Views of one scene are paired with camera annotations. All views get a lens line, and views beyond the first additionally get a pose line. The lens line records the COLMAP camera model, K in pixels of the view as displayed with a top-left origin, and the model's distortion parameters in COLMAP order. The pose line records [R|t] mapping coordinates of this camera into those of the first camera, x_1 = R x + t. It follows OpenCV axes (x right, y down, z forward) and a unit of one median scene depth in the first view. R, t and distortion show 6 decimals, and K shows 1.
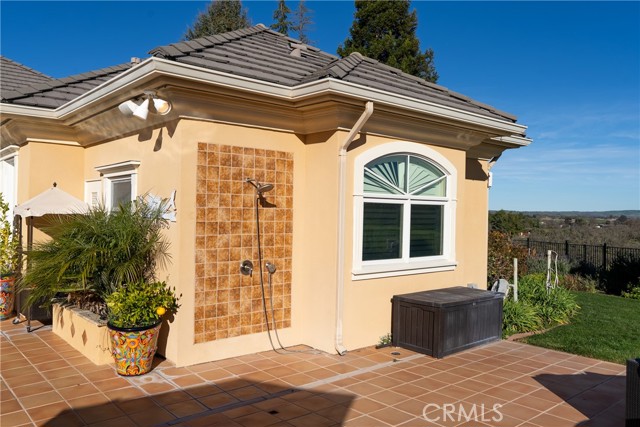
lens RADIAL K [[513.3, 0, 320.0], [0, 513.3, 213.5], [0, 0, 1]] dist [0.001400, -0.000485]
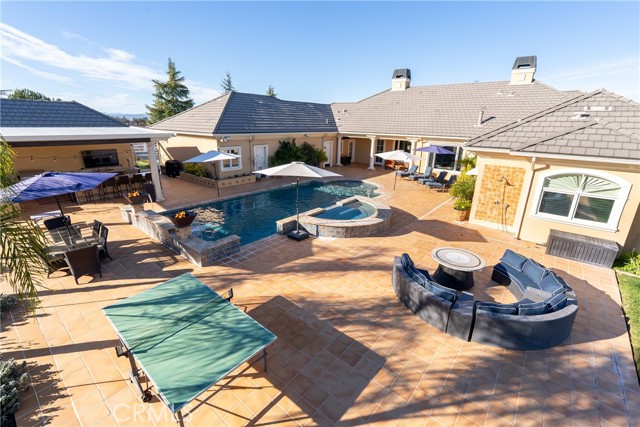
lens RADIAL K [[290.2, 0, 320.0], [0, 290.2, 213.5], [0, 0, 1]] dist [-0.000121, -0.000012]
pose [[0.143129, 0.288019, -0.946868, 1.438669], [-0.013144, 0.957187, 0.289171, -0.343970], [0.989617, -0.028943, 0.140787, -0.368229]]
